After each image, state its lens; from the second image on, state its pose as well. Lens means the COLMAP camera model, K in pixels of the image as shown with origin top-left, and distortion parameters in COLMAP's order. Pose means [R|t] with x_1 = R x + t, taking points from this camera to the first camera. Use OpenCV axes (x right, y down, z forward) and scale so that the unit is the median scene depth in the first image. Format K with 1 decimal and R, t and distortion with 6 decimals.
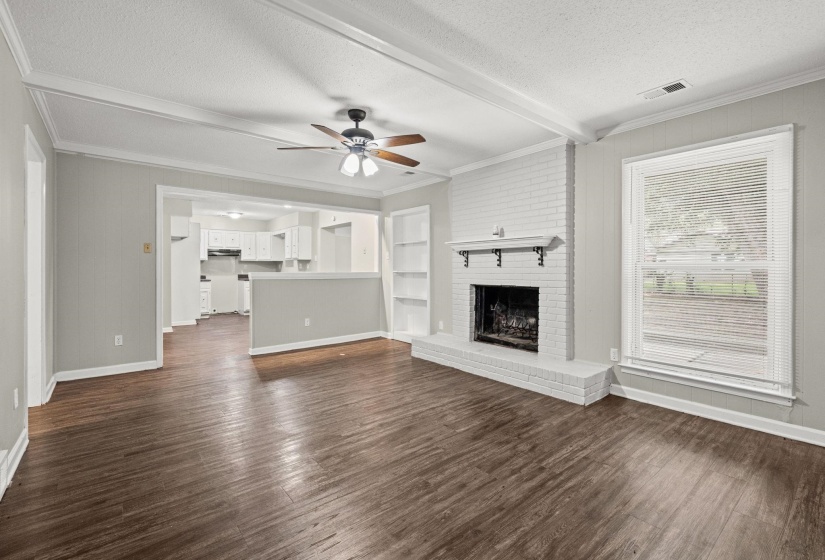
lens RADIAL K [[368.2, 0, 410.9], [0, 368.2, 274.5], [0, 0, 1]] dist [0.001544, 0.000260]
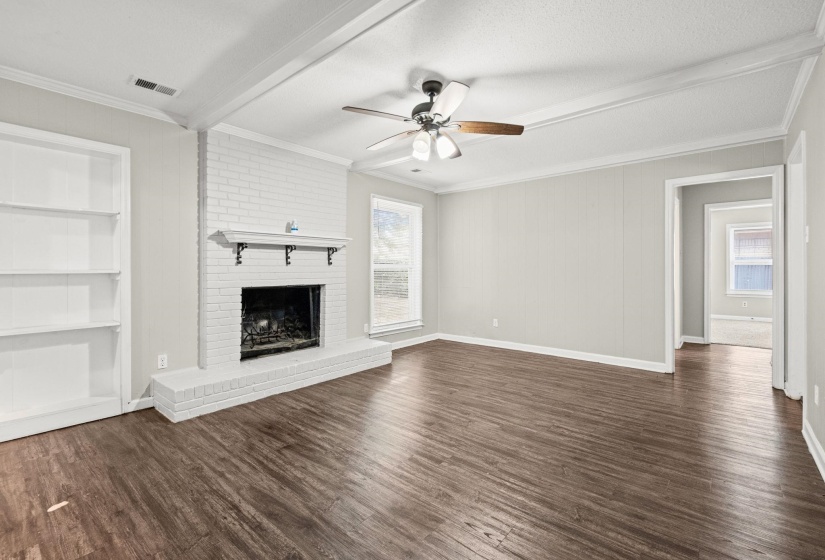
lens RADIAL K [[370.6, 0, 413.5], [0, 370.6, 268.8], [0, 0, 1]] dist [-0.000404, -0.000240]
pose [[-0.180016, -0.000675, 0.983664, -0.712207], [0.010984, 0.999936, 0.002697, -0.010358], [-0.983602, 0.011290, -0.179997, 0.860608]]
